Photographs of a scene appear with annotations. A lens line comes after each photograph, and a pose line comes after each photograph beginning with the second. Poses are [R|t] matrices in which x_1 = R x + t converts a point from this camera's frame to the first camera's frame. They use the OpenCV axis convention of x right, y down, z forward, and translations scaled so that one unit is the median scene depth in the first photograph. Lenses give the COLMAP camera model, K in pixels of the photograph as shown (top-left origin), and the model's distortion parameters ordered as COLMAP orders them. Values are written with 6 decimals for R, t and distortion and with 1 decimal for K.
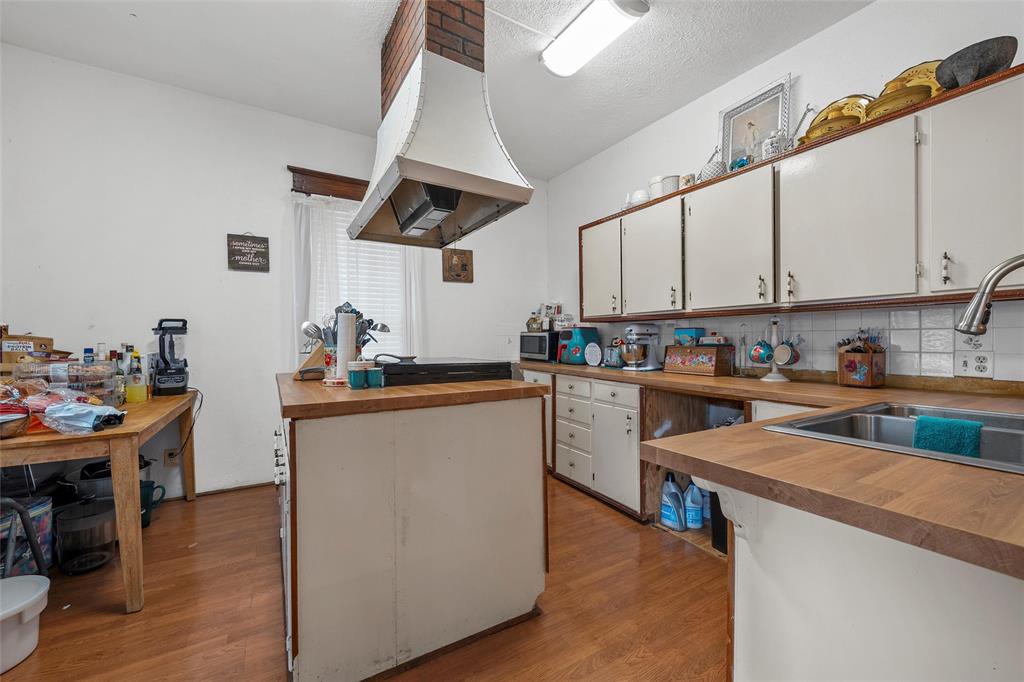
lens RADIAL K [[406.1, 0, 510.6], [0, 406.1, 350.8], [0, 0, 1]] dist [-0.000988, -0.000087]
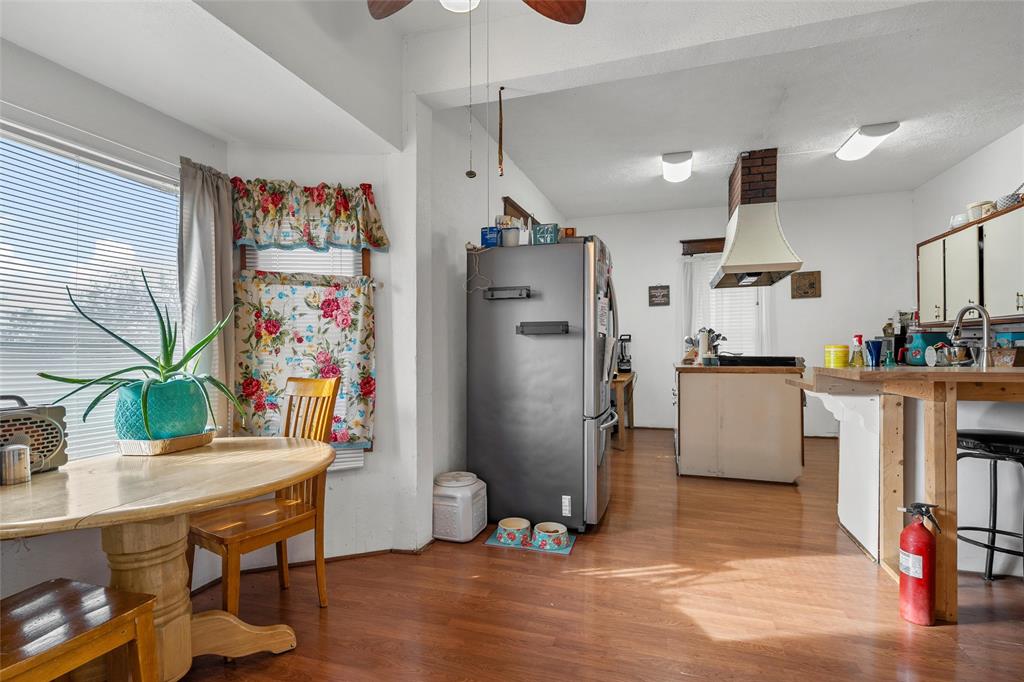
lens RADIAL K [[480.2, 0, 515.0], [0, 480.2, 344.7], [0, 0, 1]] dist [0.000139, -0.000336]
pose [[0.669139, -0.006585, -0.743108, 0.496248], [-0.014512, 0.999654, -0.021926, 0.026426], [0.742995, 0.025456, 0.668813, -0.876281]]
